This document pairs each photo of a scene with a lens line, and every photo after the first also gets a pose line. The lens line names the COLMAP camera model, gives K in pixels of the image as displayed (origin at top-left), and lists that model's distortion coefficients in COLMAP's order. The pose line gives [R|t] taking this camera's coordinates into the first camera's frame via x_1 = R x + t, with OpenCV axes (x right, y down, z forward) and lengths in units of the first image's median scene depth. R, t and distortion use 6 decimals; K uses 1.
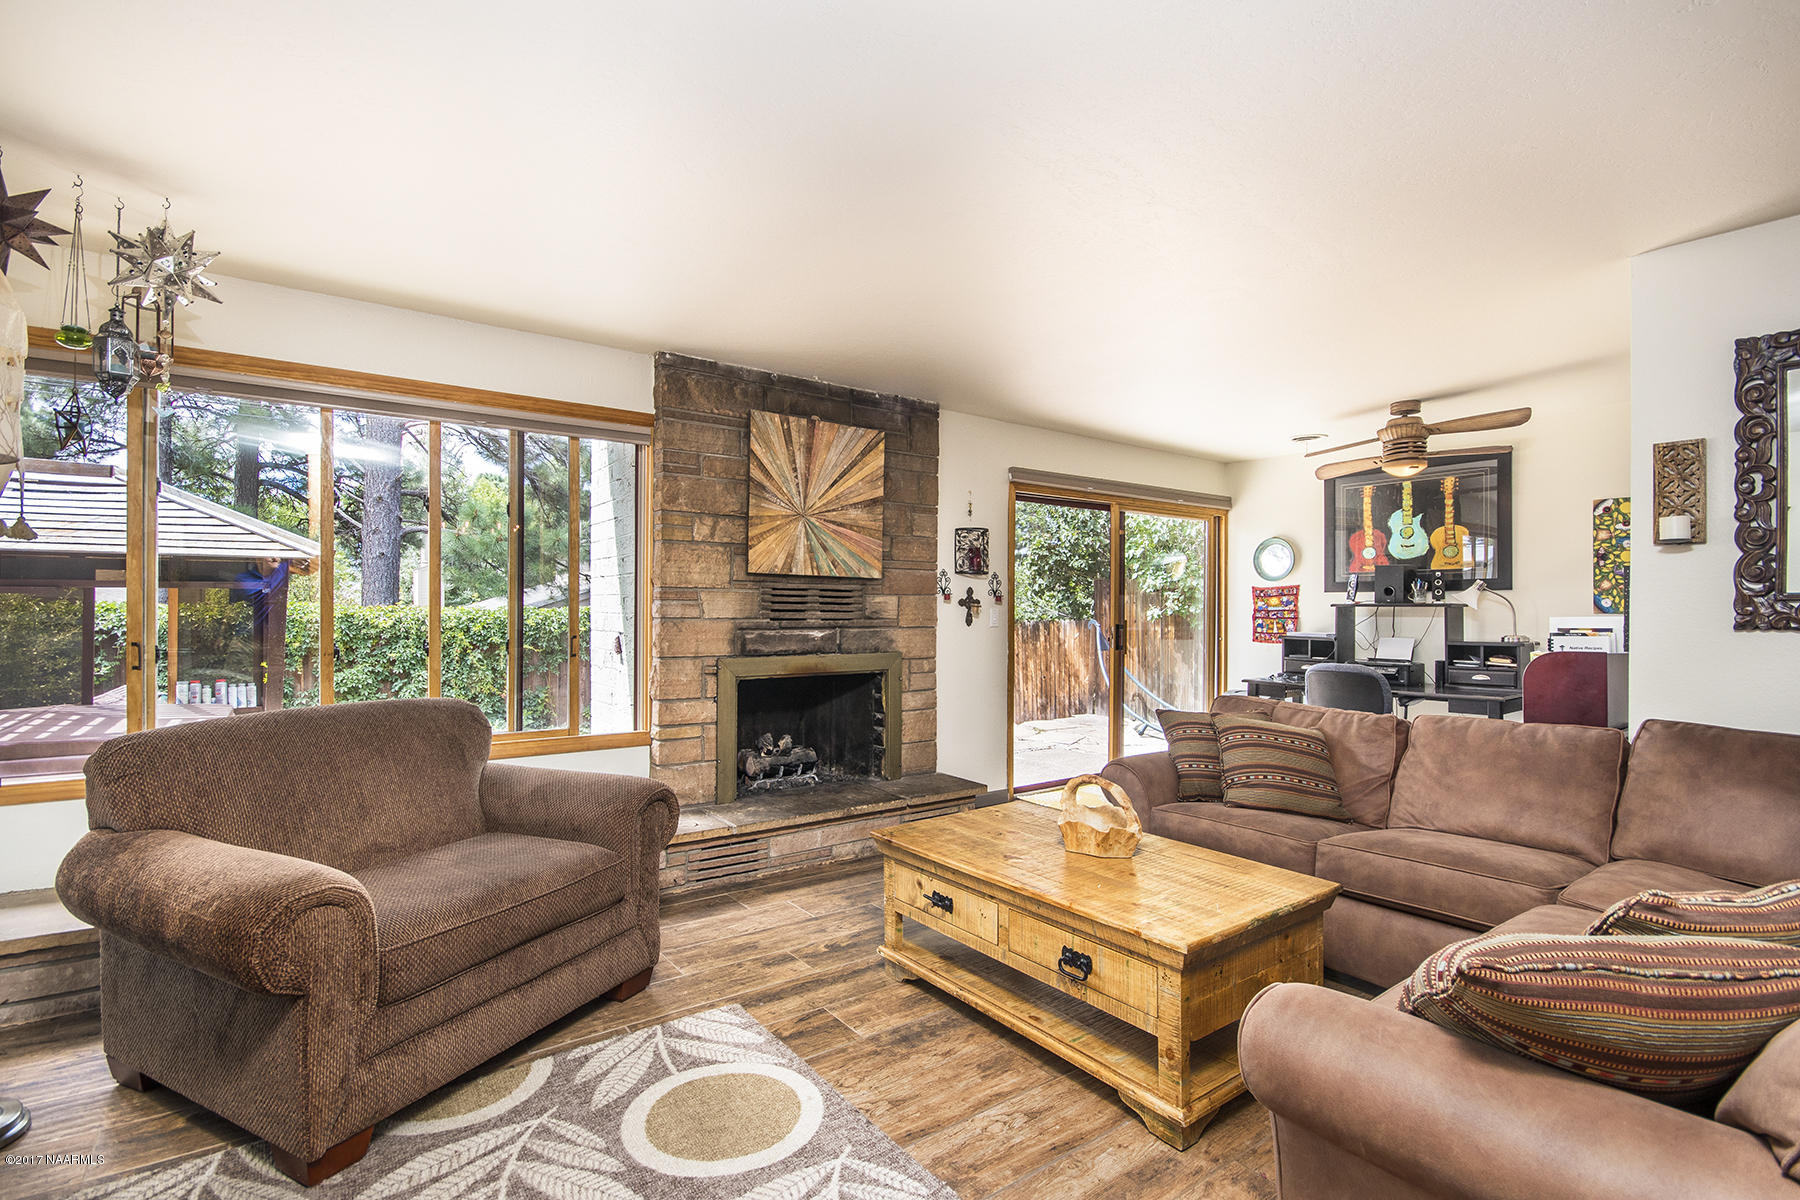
lens RADIAL K [[822.8, 0, 896.5], [0, 822.8, 605.5], [0, 0, 1]] dist [0.003464, 0.000467]
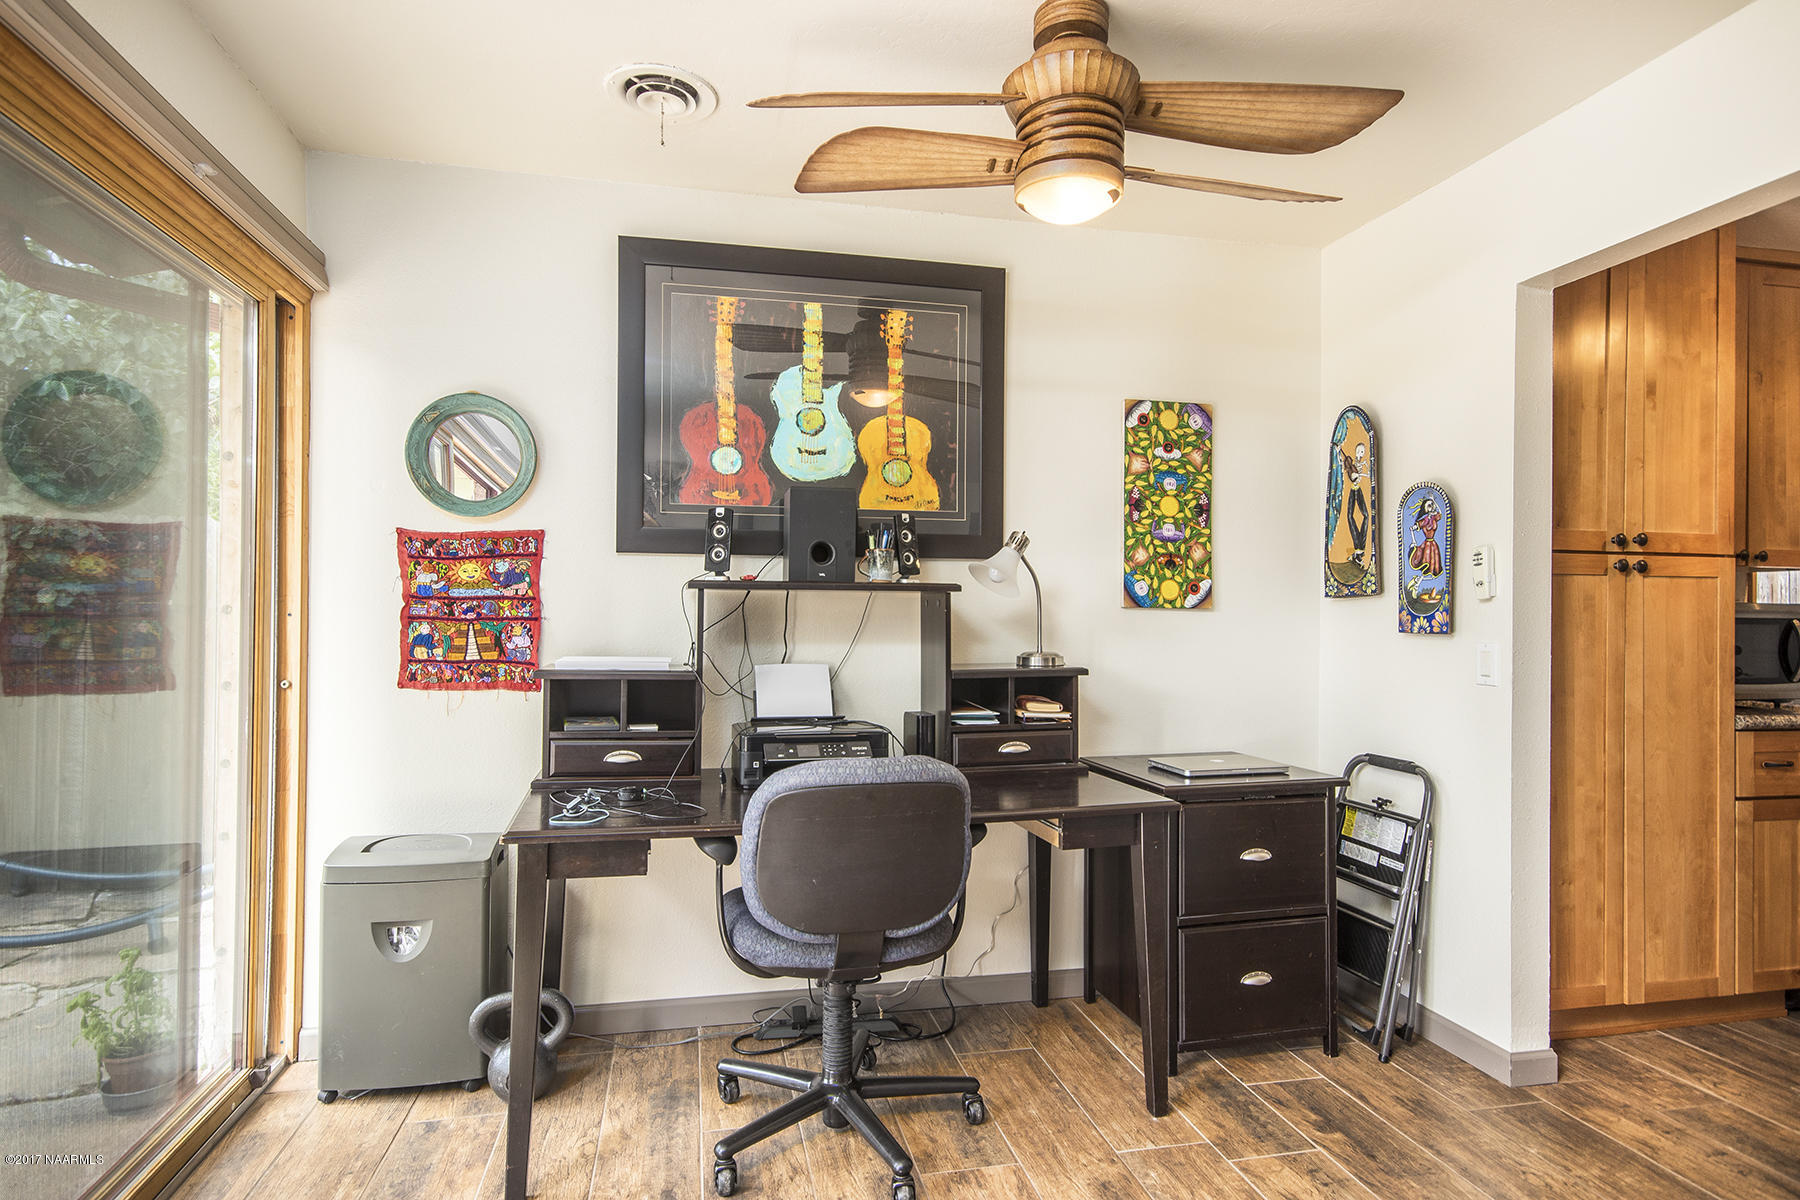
lens RADIAL K [[990.4, 0, 895.9], [0, 990.4, 602.5], [0, 0, 1]] dist [0.001740, 0.000793]
pose [[0.409410, 0.011589, 0.912277, 0.164530], [-0.009306, 0.999920, -0.008526, 0.011702], [-0.912303, -0.004999, 0.409486, 0.762523]]
